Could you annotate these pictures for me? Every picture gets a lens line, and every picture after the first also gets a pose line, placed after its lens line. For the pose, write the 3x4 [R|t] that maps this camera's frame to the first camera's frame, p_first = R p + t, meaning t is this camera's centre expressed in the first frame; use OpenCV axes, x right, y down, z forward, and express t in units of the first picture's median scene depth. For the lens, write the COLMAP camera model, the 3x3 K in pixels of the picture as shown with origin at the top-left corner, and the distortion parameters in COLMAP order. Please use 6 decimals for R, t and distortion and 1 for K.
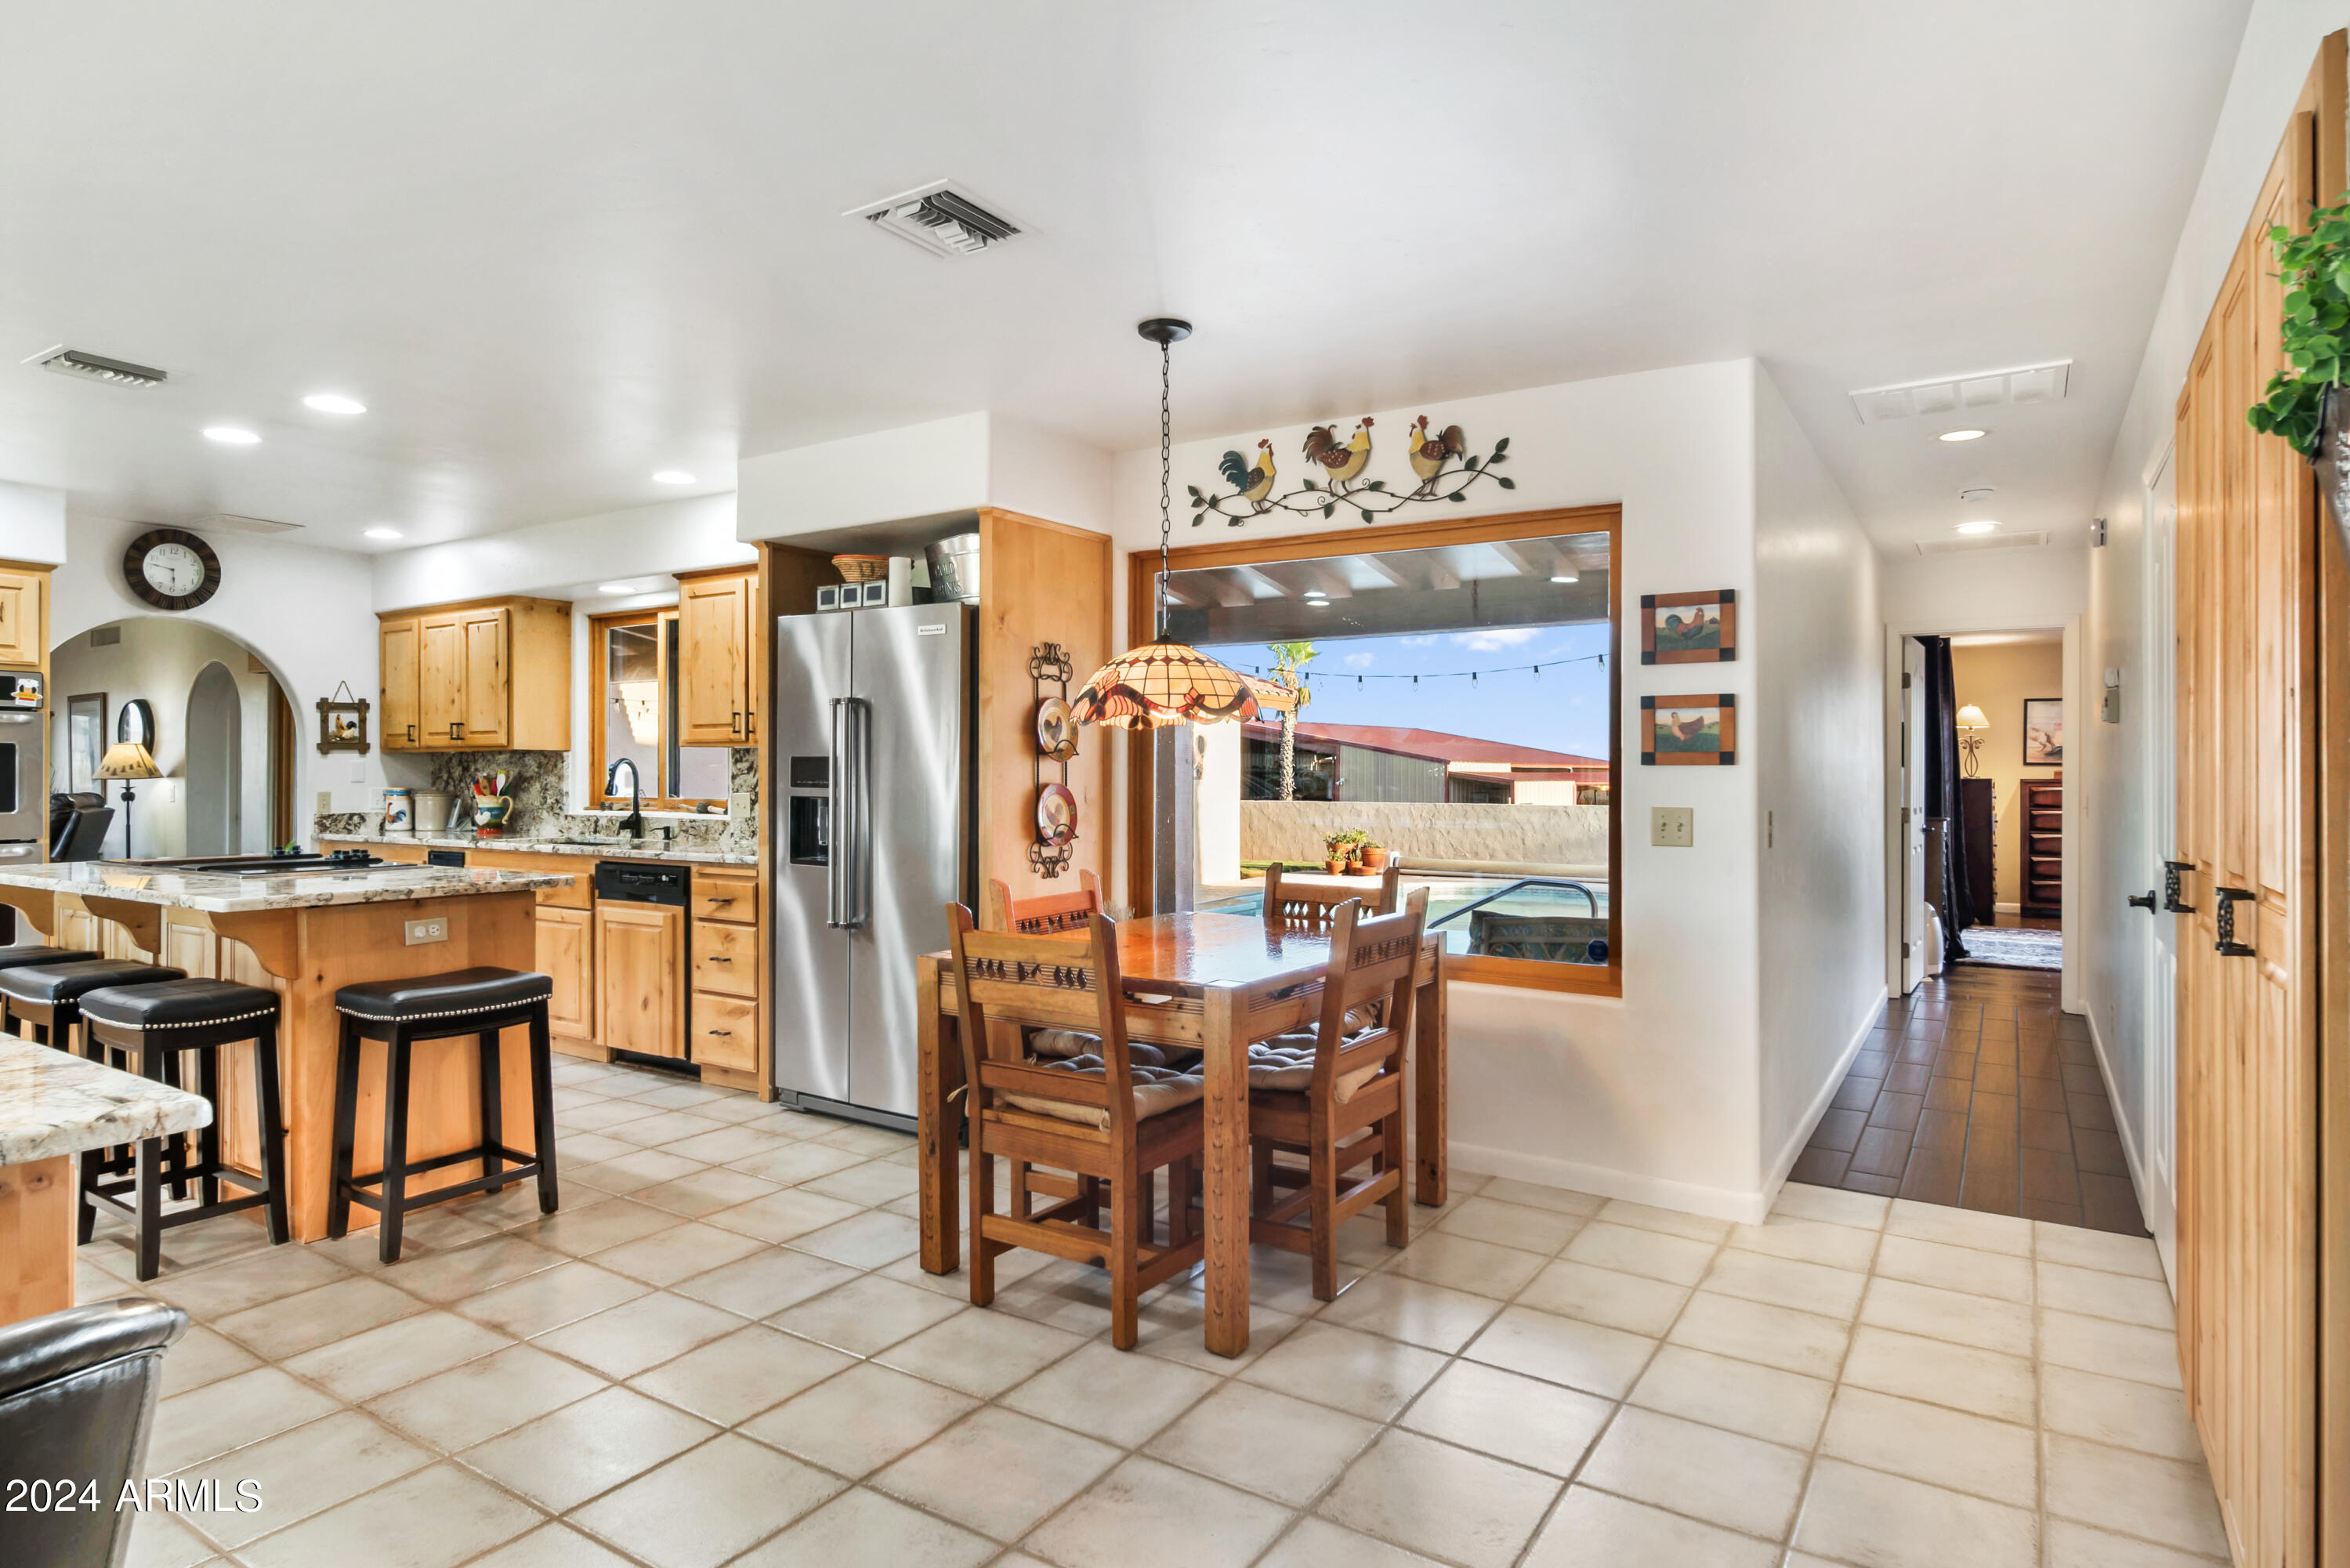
lens RADIAL K [[1298.1, 0, 1173.4], [0, 1298.1, 766.5], [0, 0, 1]] dist [-0.001257, 0.001083]
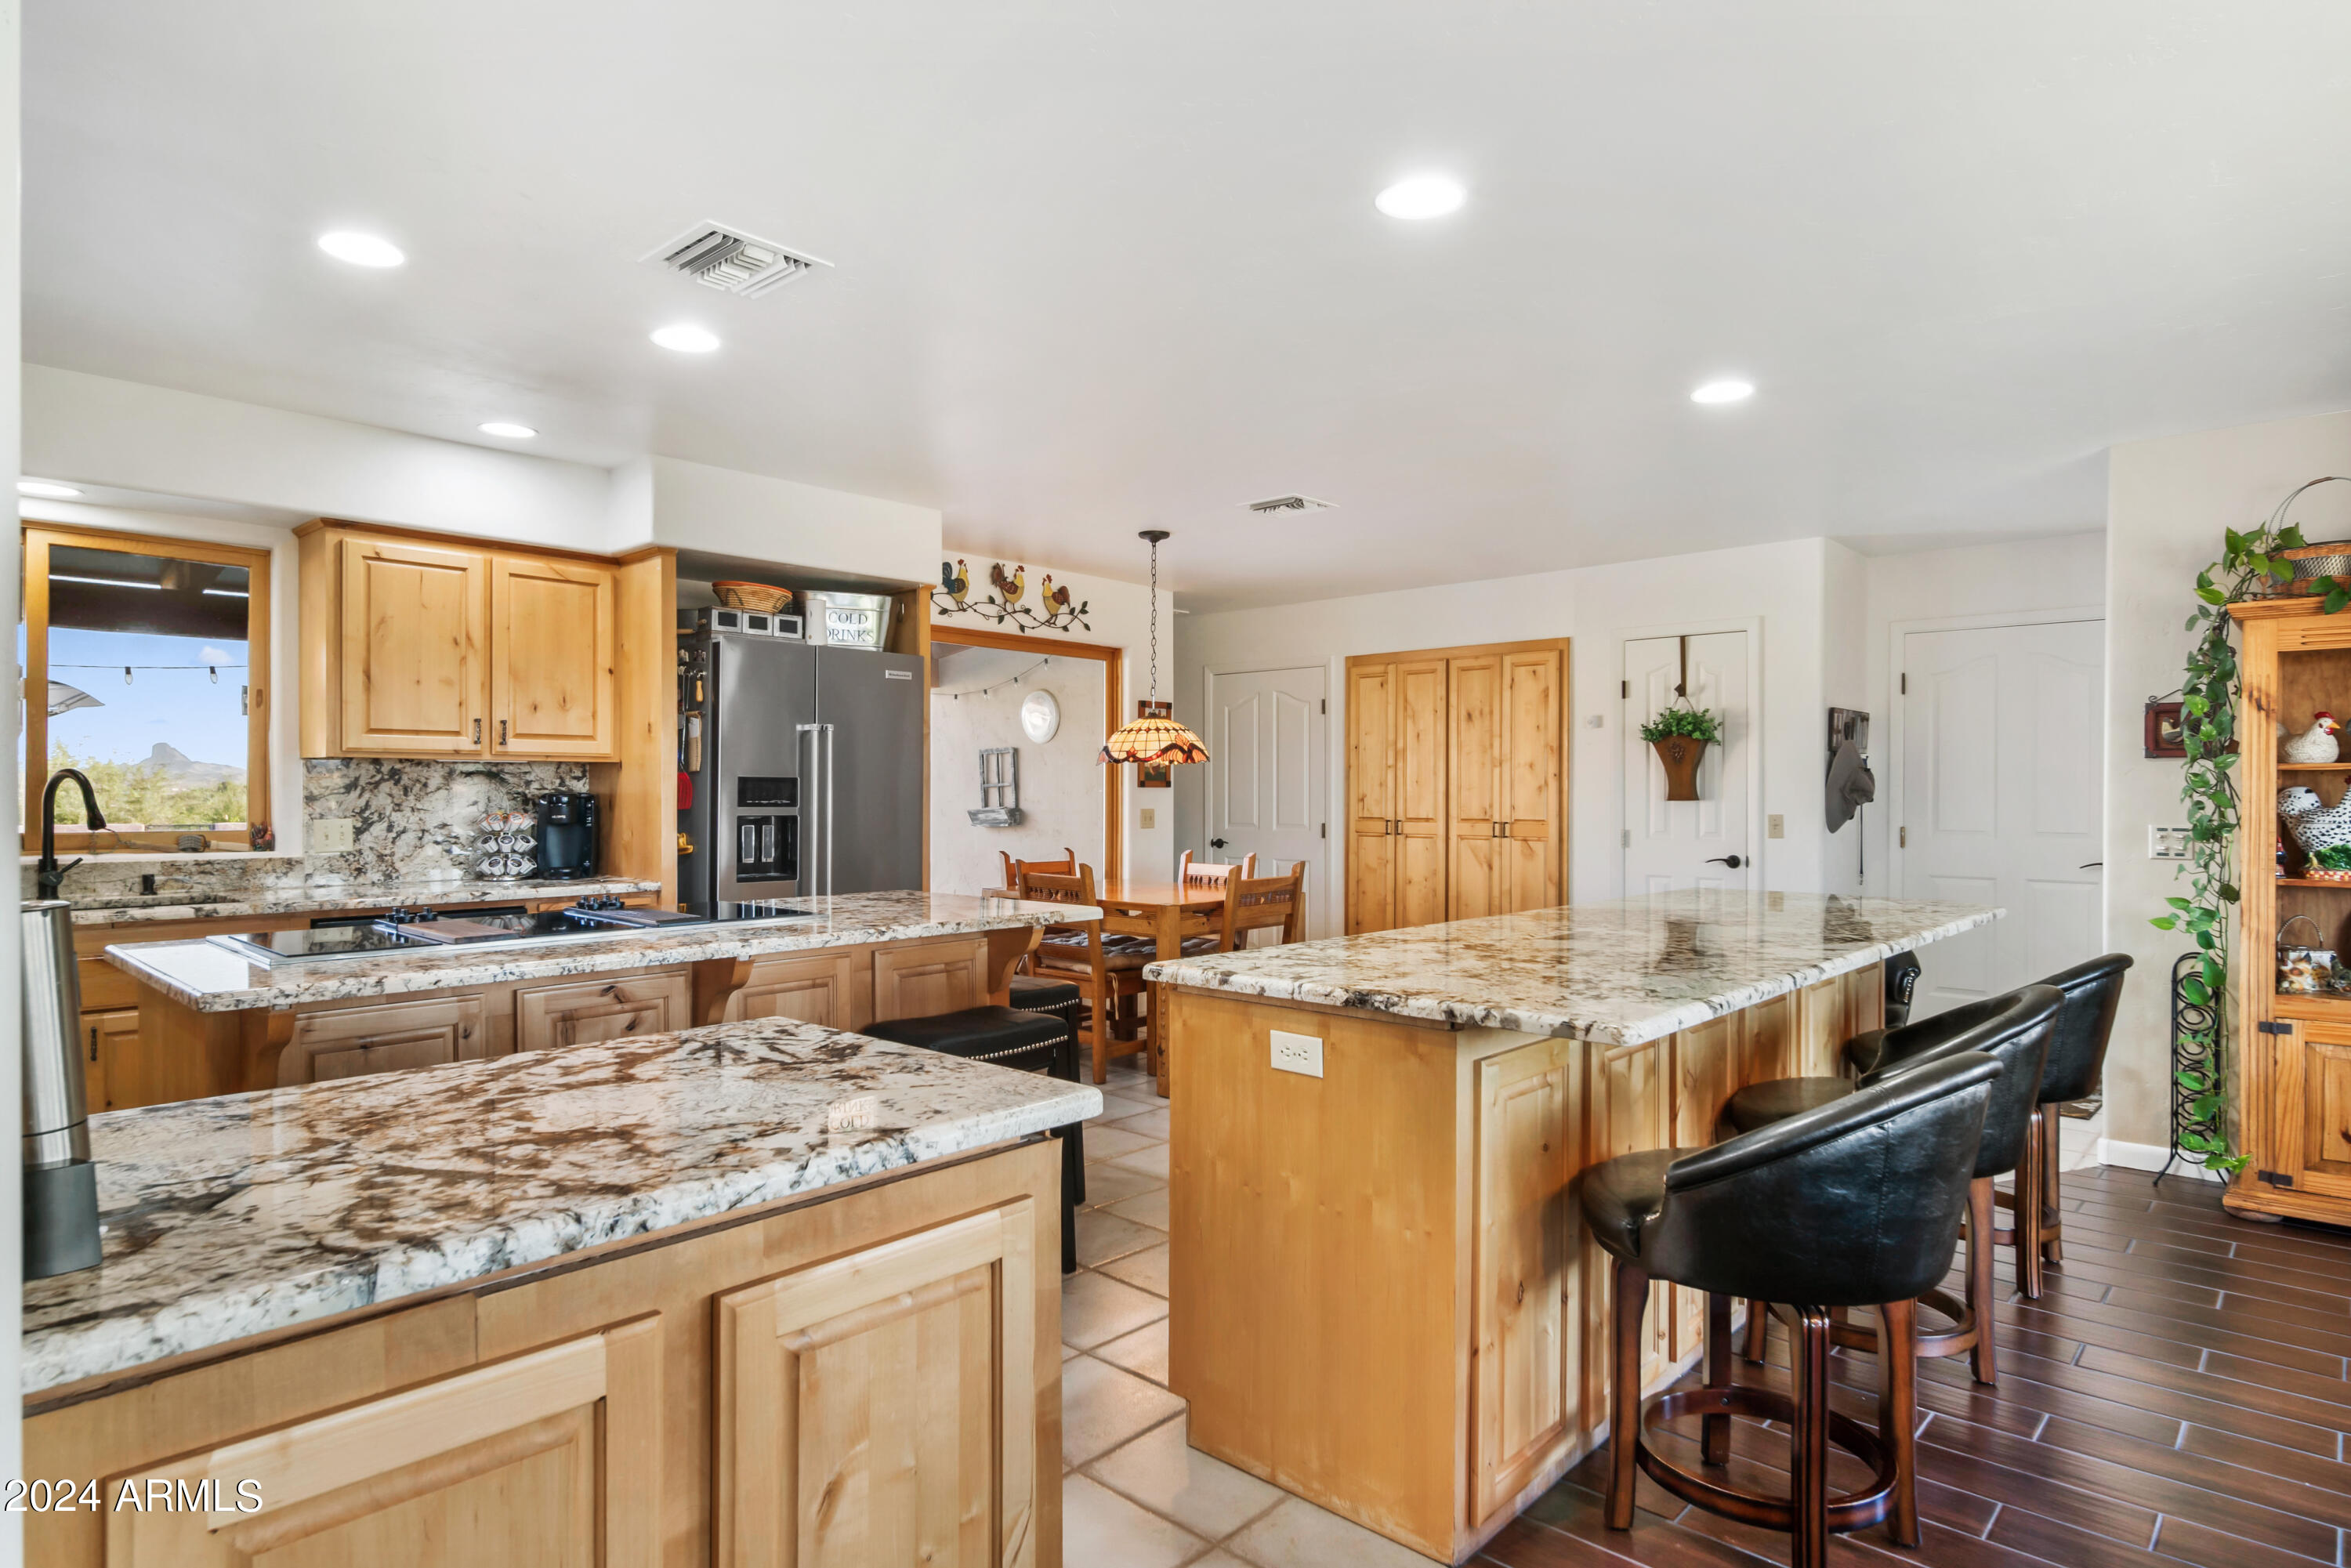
lens RADIAL K [[1277.5, 0, 1168.5], [0, 1277.5, 798.8], [0, 0, 1]] dist [-0.002871, -0.000649]
pose [[0.172139, -0.009077, 0.985031, -1.202491], [-0.007739, 0.999914, 0.010567, -0.003438], [-0.985042, -0.009442, 0.172054, 0.494481]]
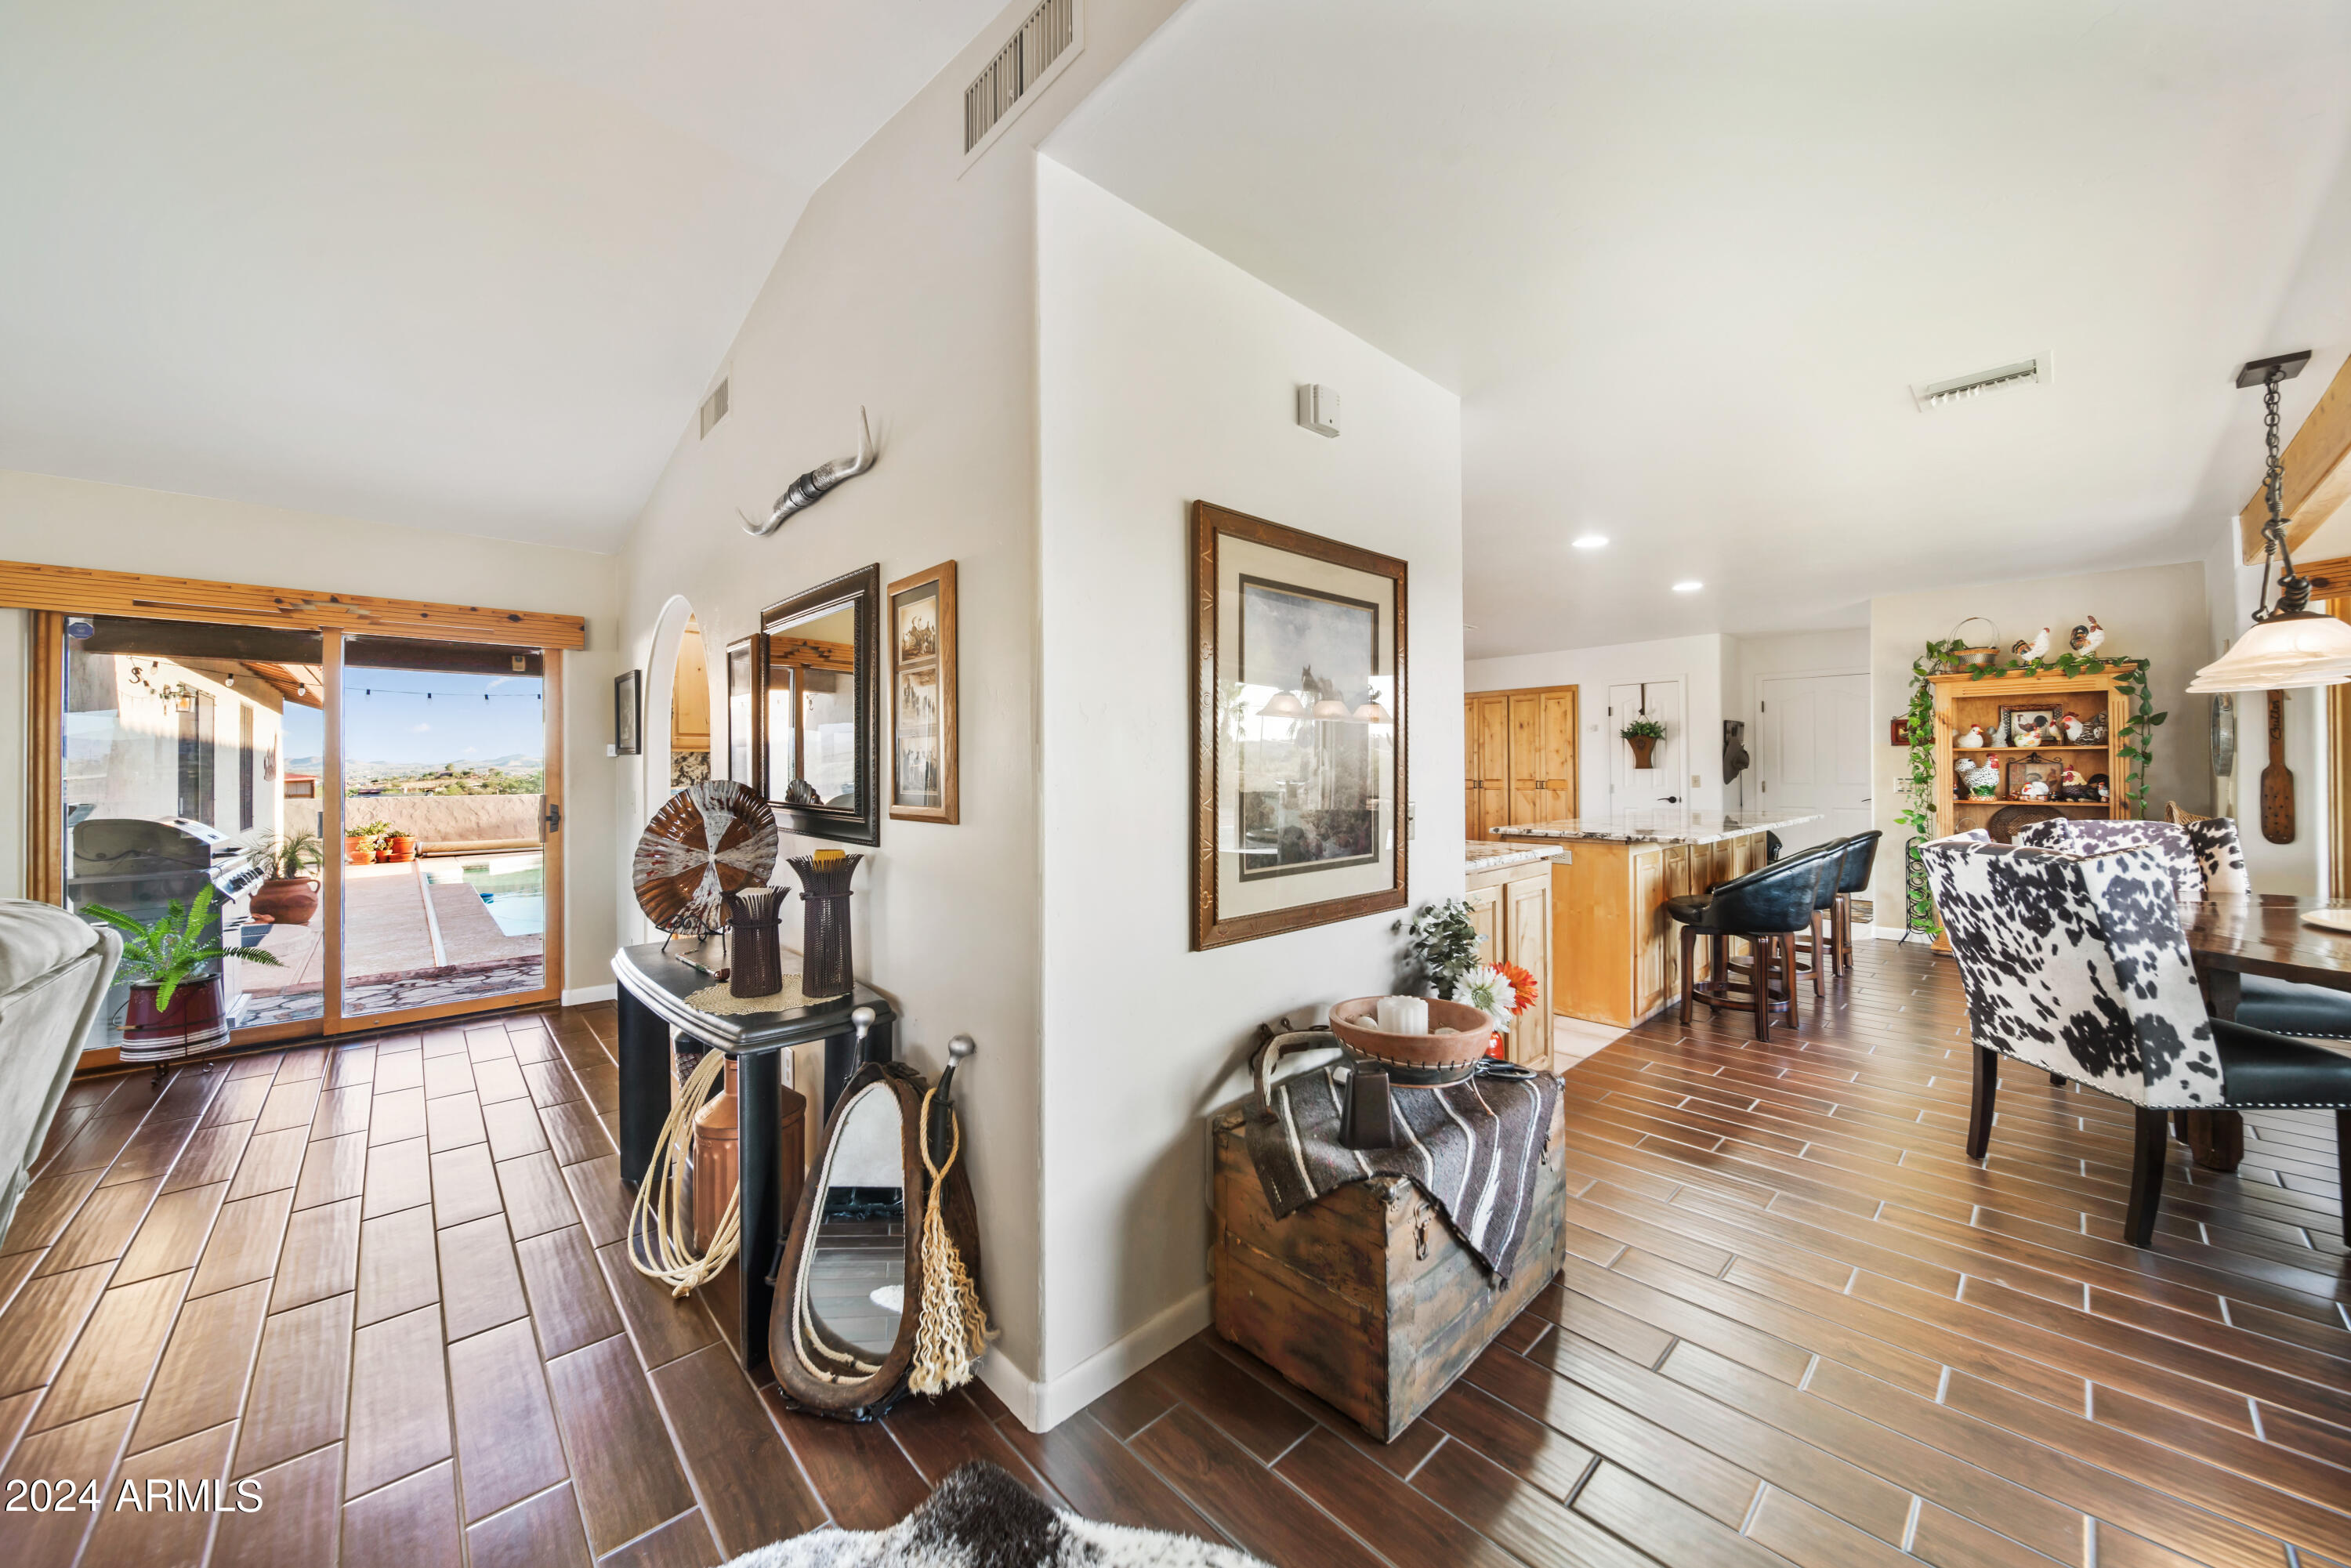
lens RADIAL K [[839.5, 0, 1164.8], [0, 839.5, 762.0], [0, 0, 1]] dist [-0.000090, -0.000027]
pose [[0.248807, 0.002316, 0.968550, -1.682127], [0.001456, 0.999995, -0.002766, -0.001480], [-0.968552, 0.002099, 0.248802, 0.710450]]
